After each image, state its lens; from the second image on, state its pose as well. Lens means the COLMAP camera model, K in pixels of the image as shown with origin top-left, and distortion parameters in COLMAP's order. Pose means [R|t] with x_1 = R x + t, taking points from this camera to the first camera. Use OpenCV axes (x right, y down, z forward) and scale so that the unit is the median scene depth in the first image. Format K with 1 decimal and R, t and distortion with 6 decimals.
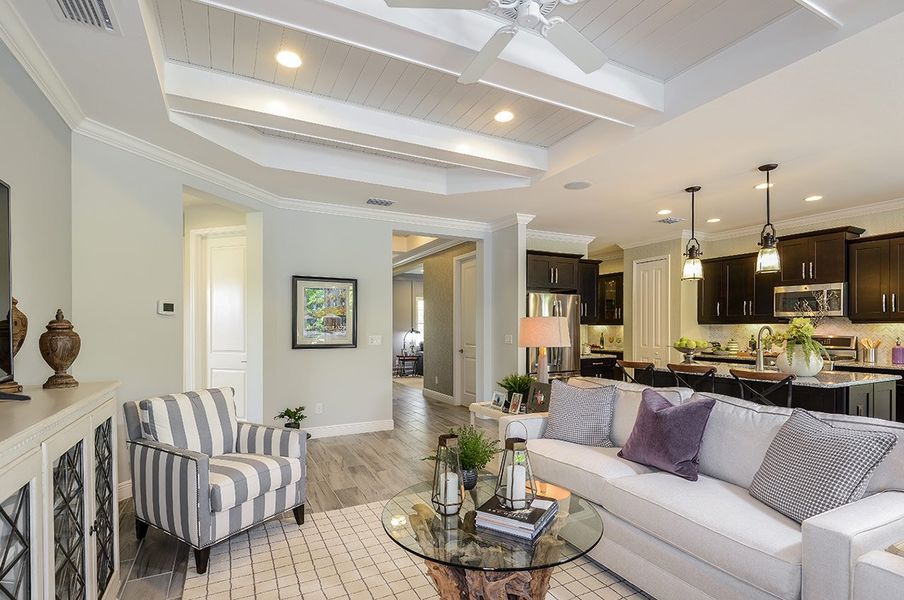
lens RADIAL K [[431.2, 0, 433.7], [0, 431.2, 327.1], [0, 0, 1]] dist [-0.028007, -0.001303]
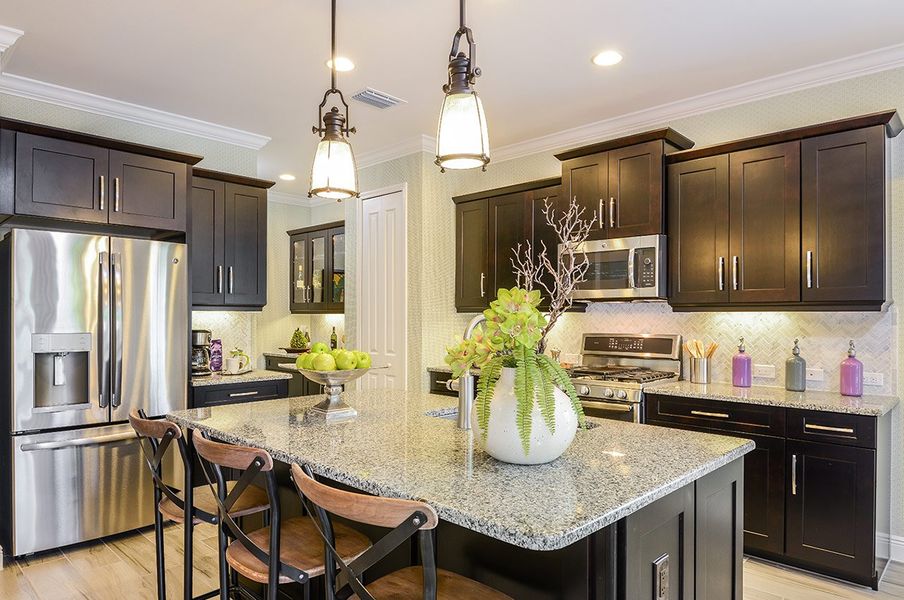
lens RADIAL K [[560.8, 0, 456.0], [0, 560.8, 309.8], [0, 0, 1]] dist [-0.001913, -0.003220]
pose [[0.928826, 0.011928, 0.370325, 0.462959], [-0.006082, 0.999838, -0.016950, 0.002609], [-0.370467, 0.013491, 0.928747, 0.424174]]
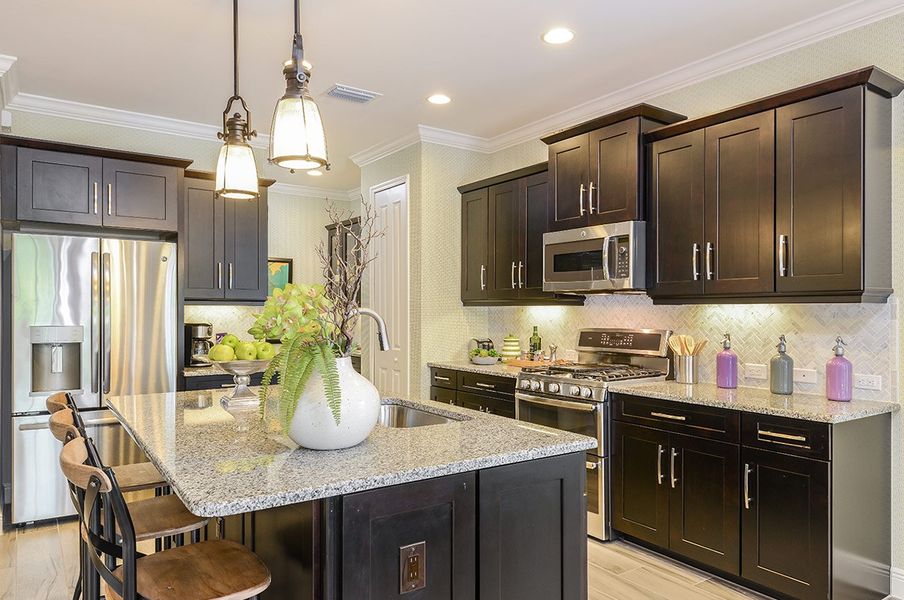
lens RADIAL K [[603.9, 0, 461.0], [0, 603.9, 306.2], [0, 0, 1]] dist [0.019060, 0.001853]
pose [[0.983090, 0.006692, 0.183000, 0.633653], [-0.004629, 0.999921, -0.011703, 0.002635], [-0.183063, 0.010658, 0.983043, 0.333936]]
